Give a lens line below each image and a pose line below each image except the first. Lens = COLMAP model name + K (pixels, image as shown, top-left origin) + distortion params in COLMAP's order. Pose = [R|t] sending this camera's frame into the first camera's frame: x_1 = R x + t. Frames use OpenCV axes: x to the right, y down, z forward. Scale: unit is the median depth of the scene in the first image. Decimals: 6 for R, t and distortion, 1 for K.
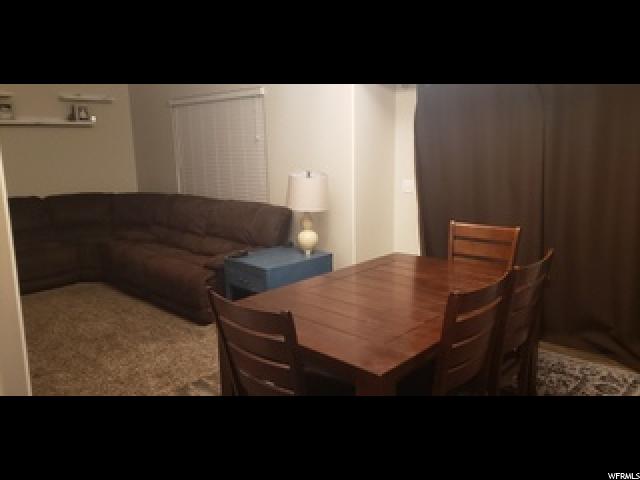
lens RADIAL K [[484.4, 0, 317.5], [0, 484.4, 229.5], [0, 0, 1]] dist [0.129228, -0.171248]
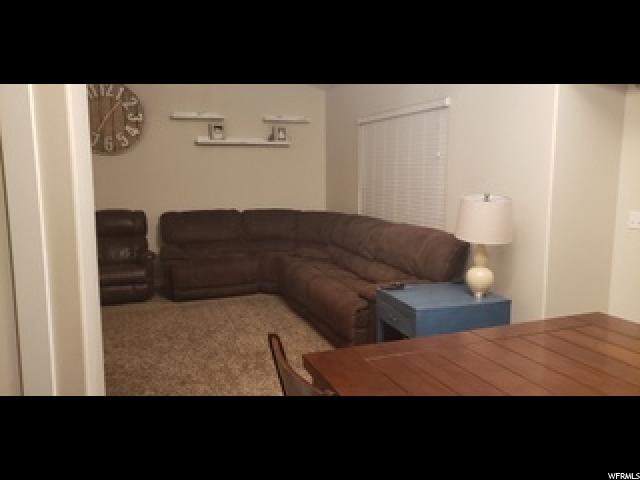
lens RADIAL K [[484.4, 0, 317.5], [0, 484.4, 229.5], [0, 0, 1]] dist [0.129228, -0.171248]
pose [[0.906592, 0.070621, -0.416056, 0.057126], [-0.090620, 0.995478, -0.028490, -0.010388], [0.412163, 0.063532, 0.908892, 0.125170]]
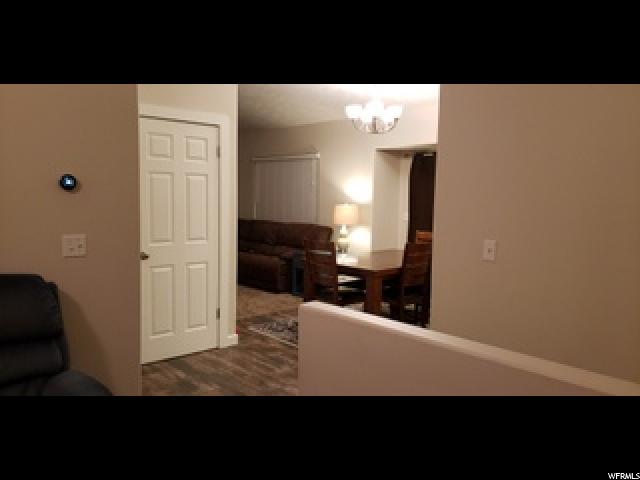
lens RADIAL K [[484.4, 0, 317.5], [0, 484.4, 229.5], [0, 0, 1]] dist [0.129228, -0.171248]
pose [[0.997513, 0.045240, -0.054044, -0.013388], [-0.050025, 0.994617, -0.090749, 0.105228], [0.049647, 0.093227, 0.994406, -0.583496]]
